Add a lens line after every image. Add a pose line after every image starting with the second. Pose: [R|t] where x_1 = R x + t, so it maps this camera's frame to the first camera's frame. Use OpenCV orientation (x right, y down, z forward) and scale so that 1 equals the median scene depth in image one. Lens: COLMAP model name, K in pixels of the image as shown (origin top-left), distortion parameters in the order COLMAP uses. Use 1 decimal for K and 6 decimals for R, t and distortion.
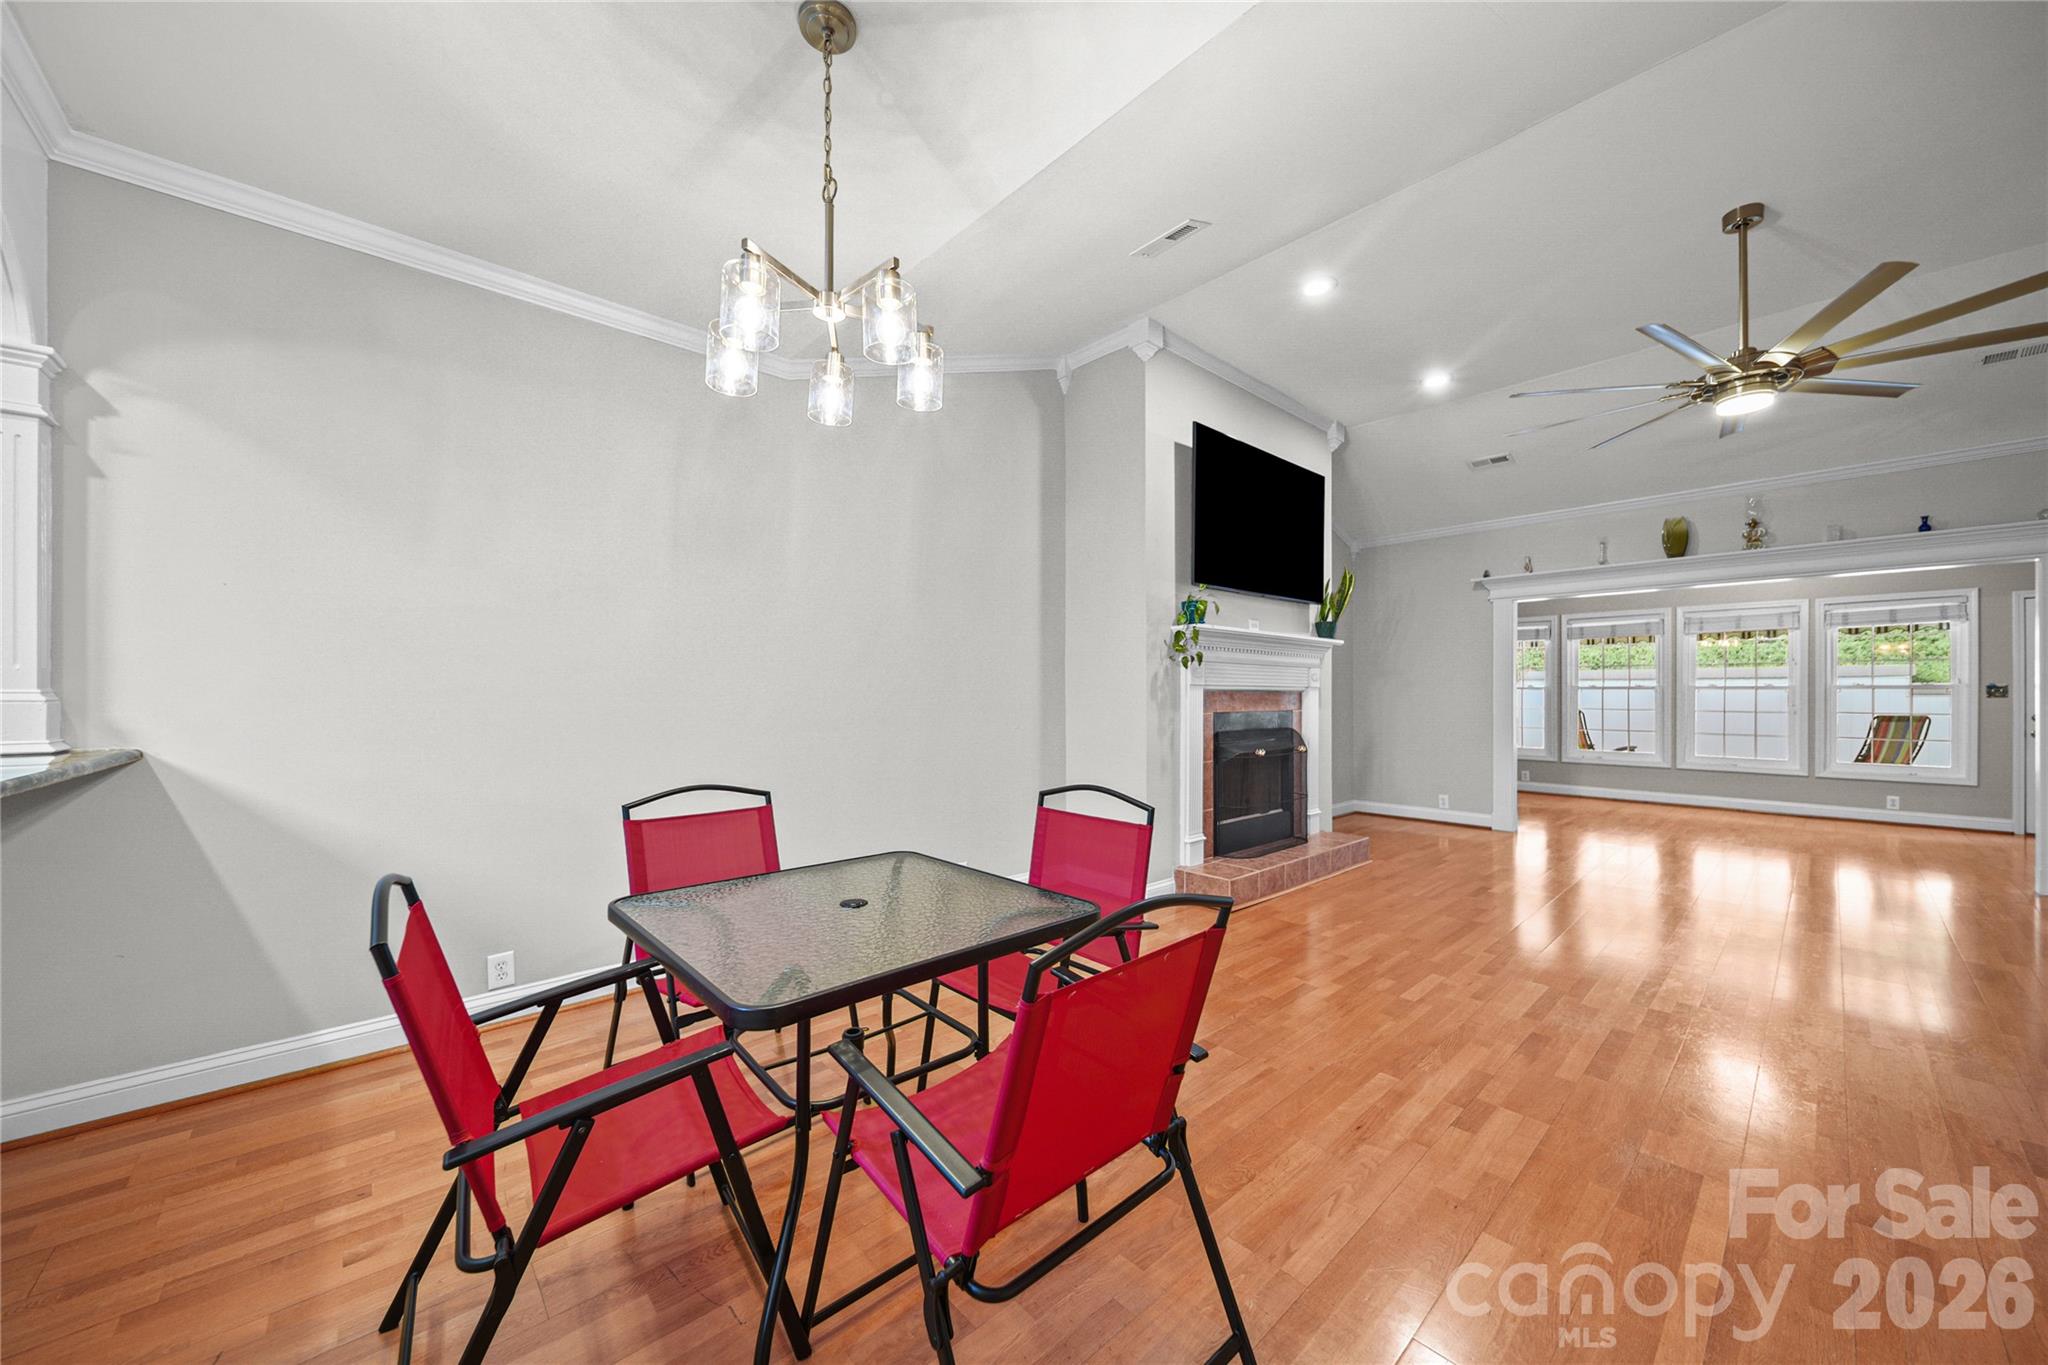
lens RADIAL K [[730.7, 0, 1016.2], [0, 730.7, 692.3], [0, 0, 1]] dist [0.000846, -0.001381]
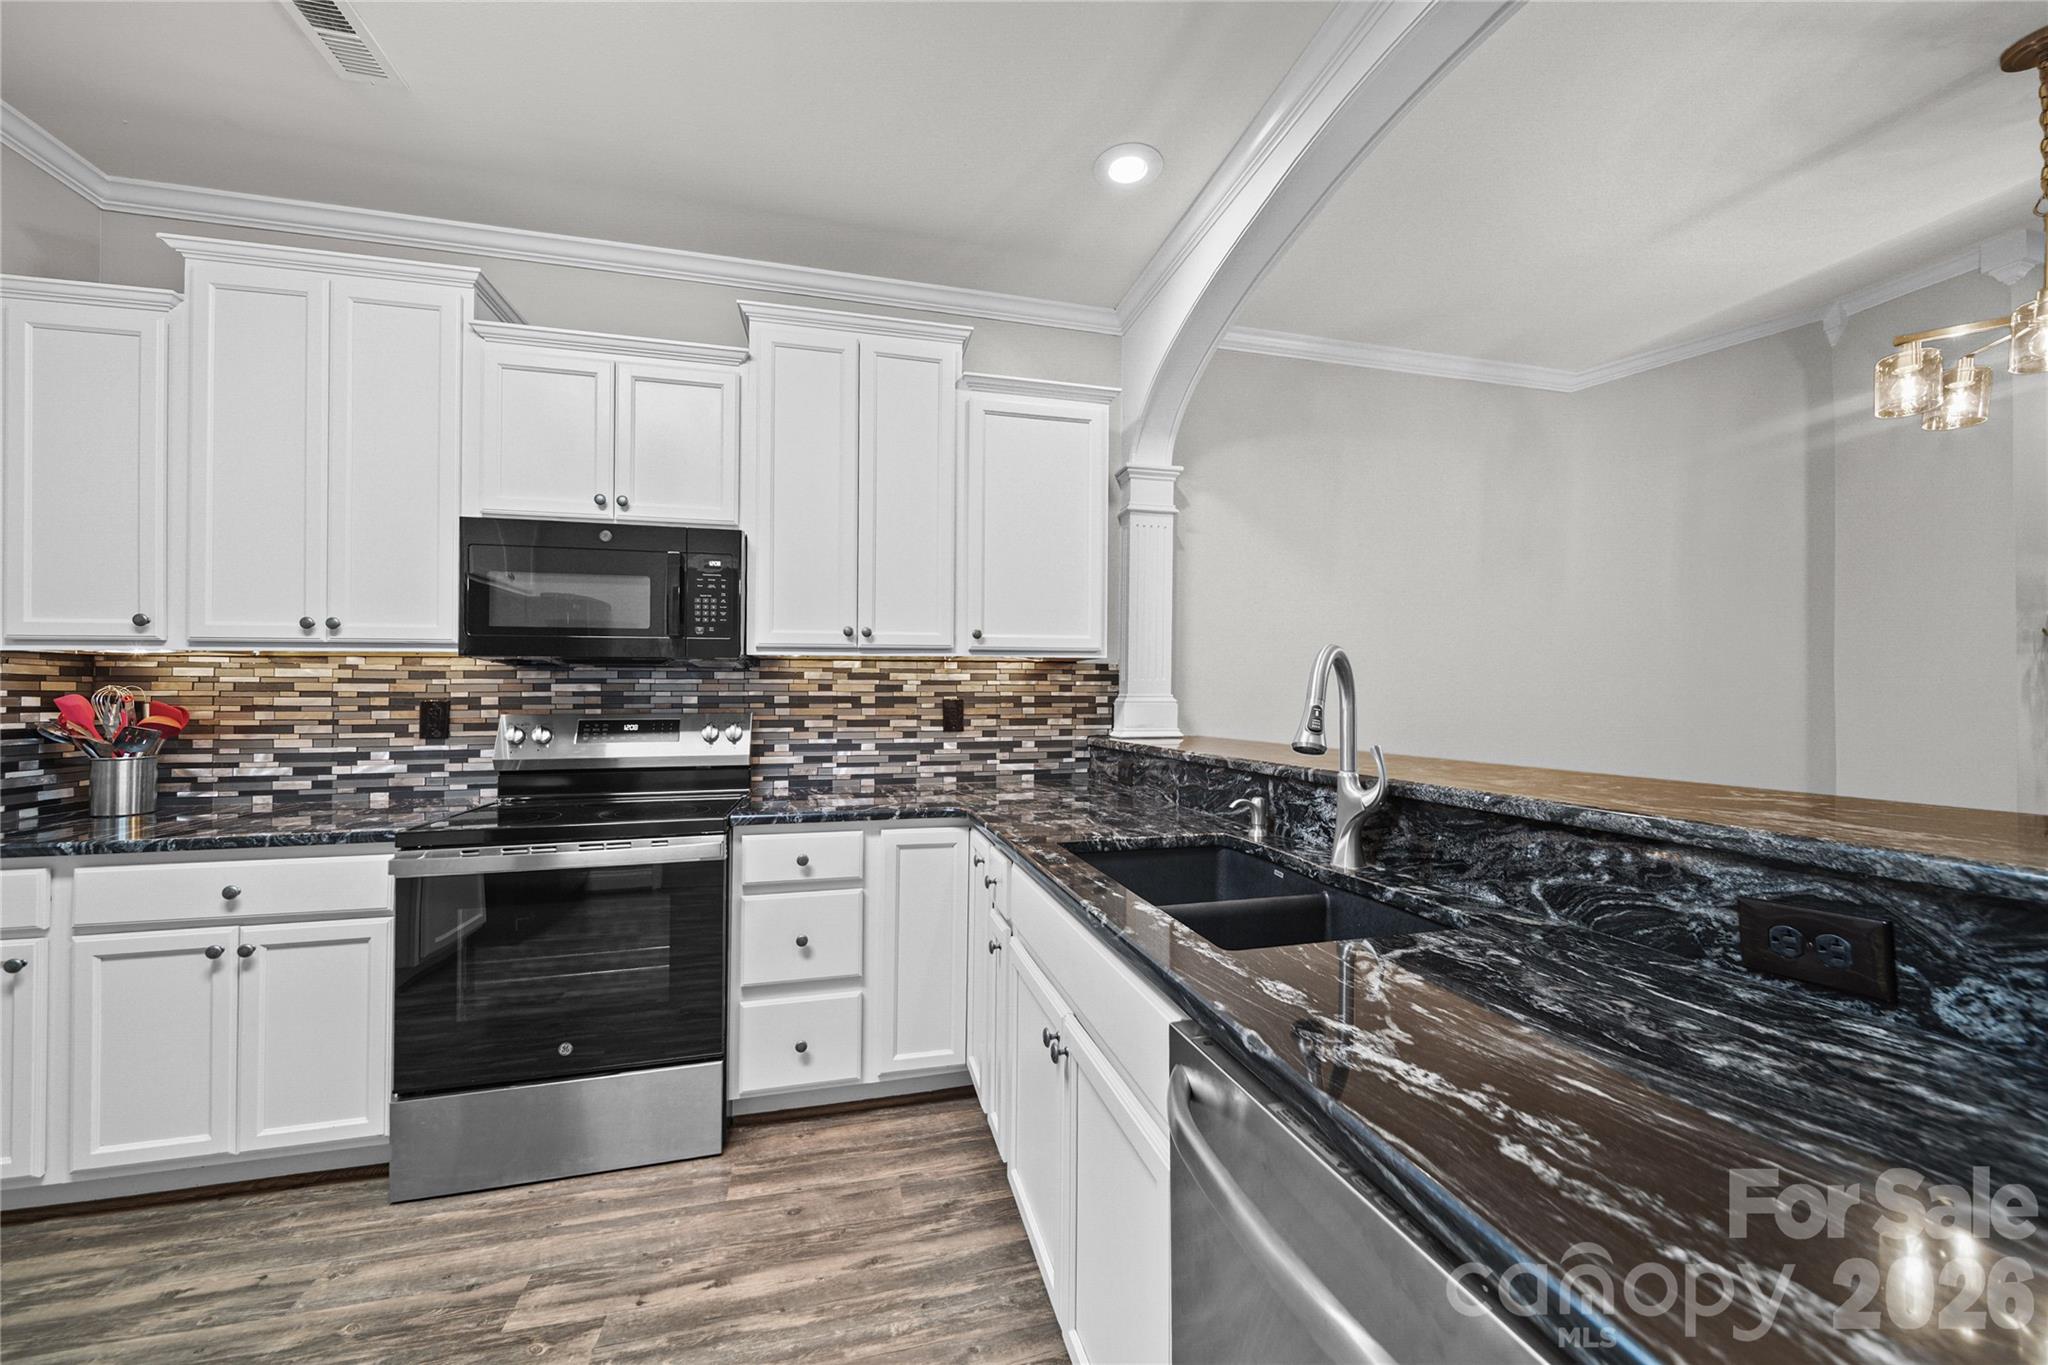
lens RADIAL K [[730.7, 0, 1007.3], [0, 730.7, 690.9], [0, 0, 1]] dist [0.000846, -0.001381]
pose [[0.880604, -0.009442, -0.473758, -0.330578], [0.002304, 0.999875, -0.015645, 0.005082], [0.473847, 0.012686, 0.880516, -0.175926]]
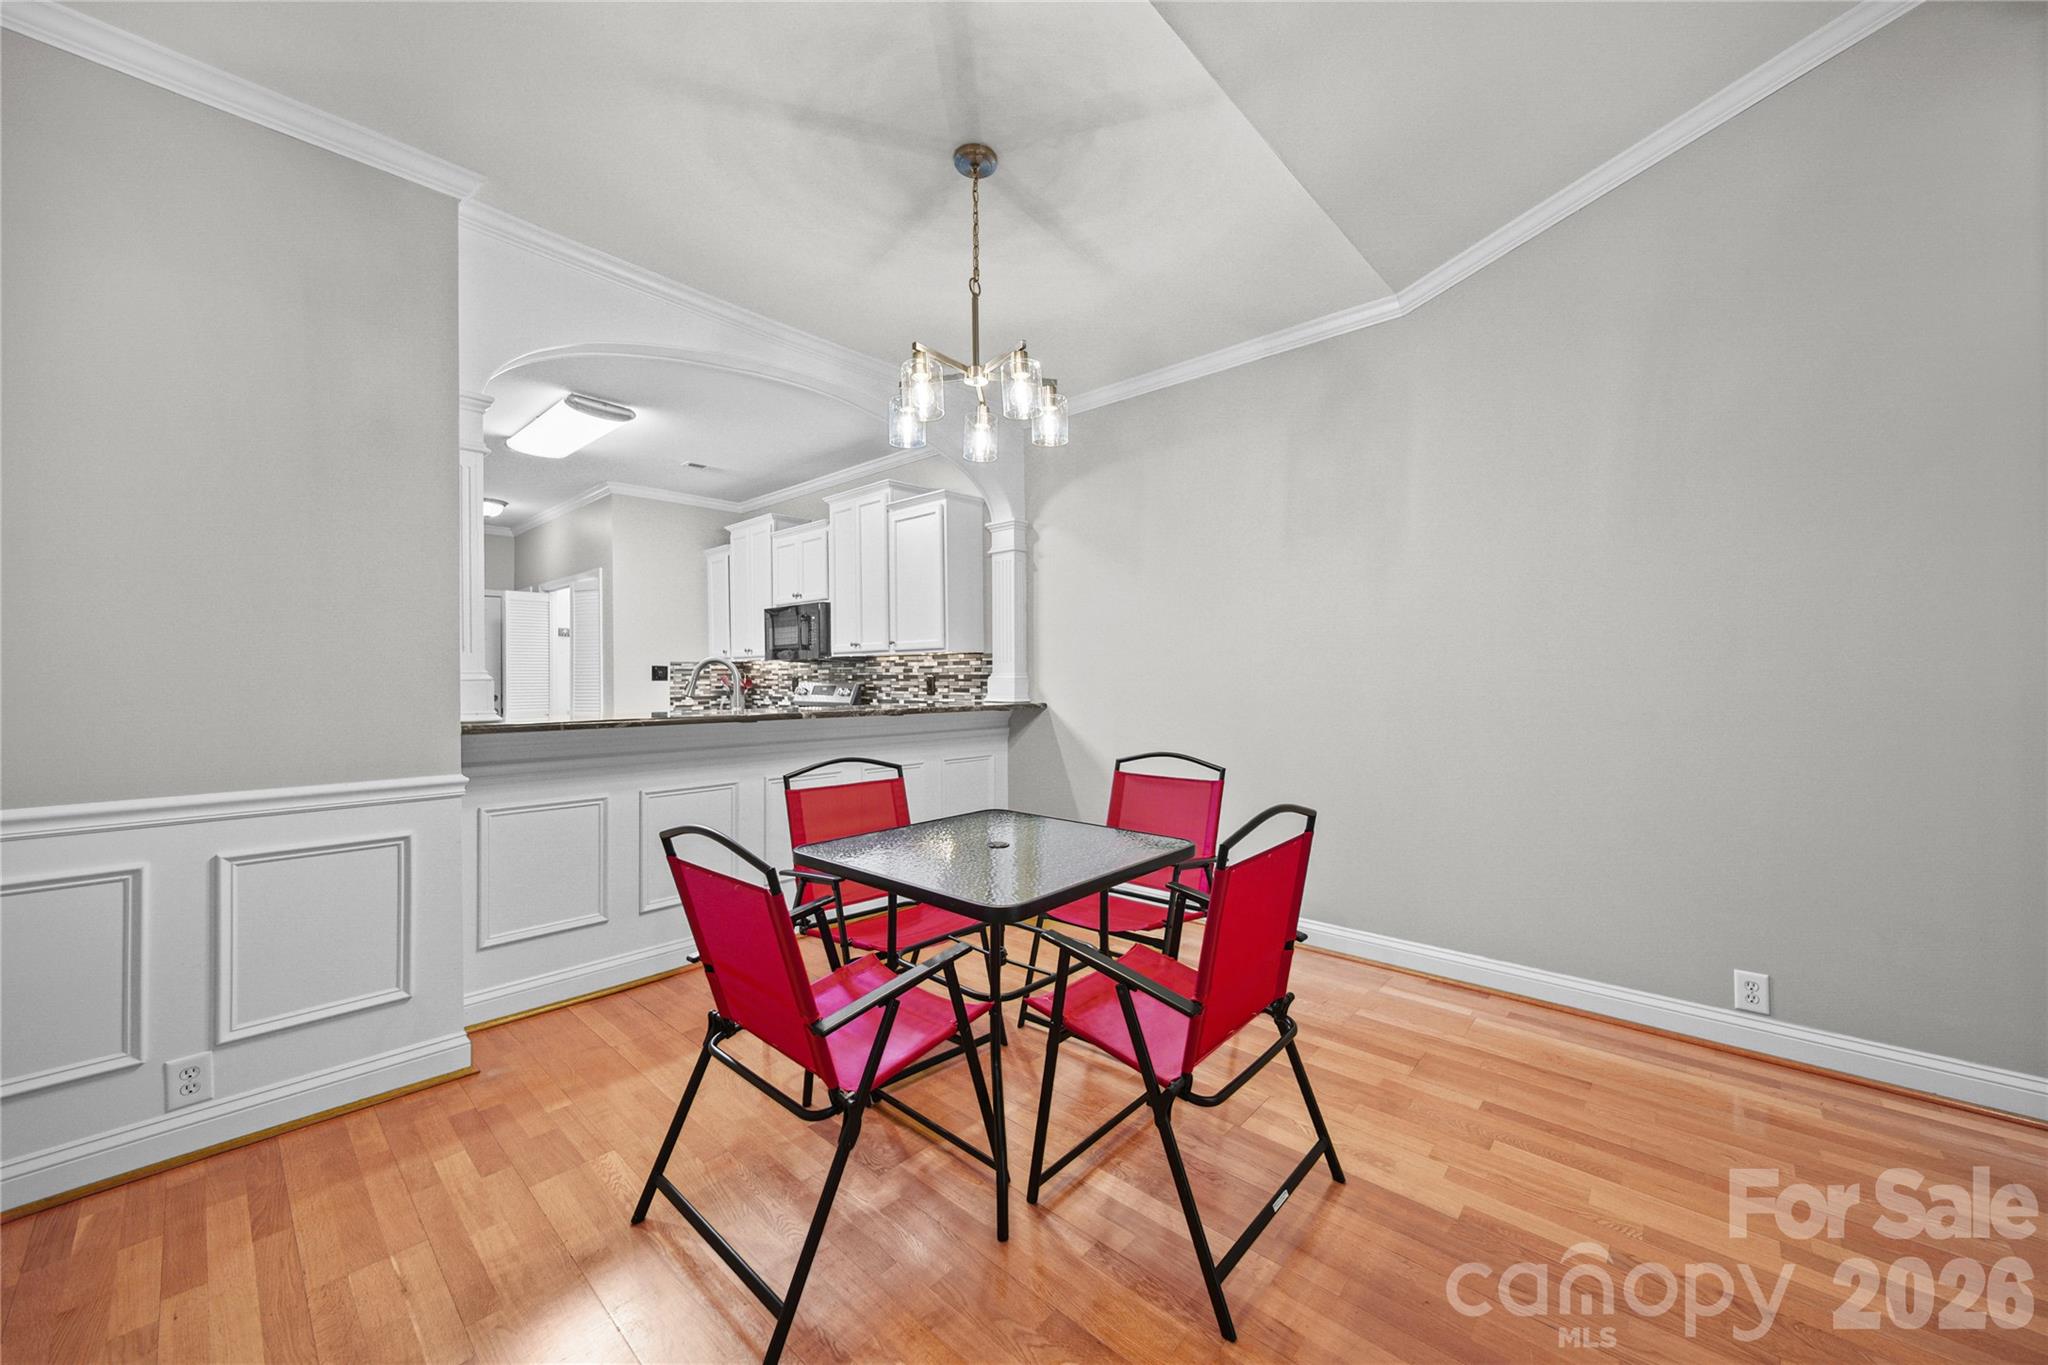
lens RADIAL K [[730.7, 0, 1036.6], [0, 730.7, 681.0], [0, 0, 1]] dist [0.000846, -0.001381]
pose [[0.115759, 0.007773, -0.993247, 0.326021], [0.003196, 0.999961, 0.008198, 0.001134], [0.993272, -0.004123, 0.115730, 0.299561]]
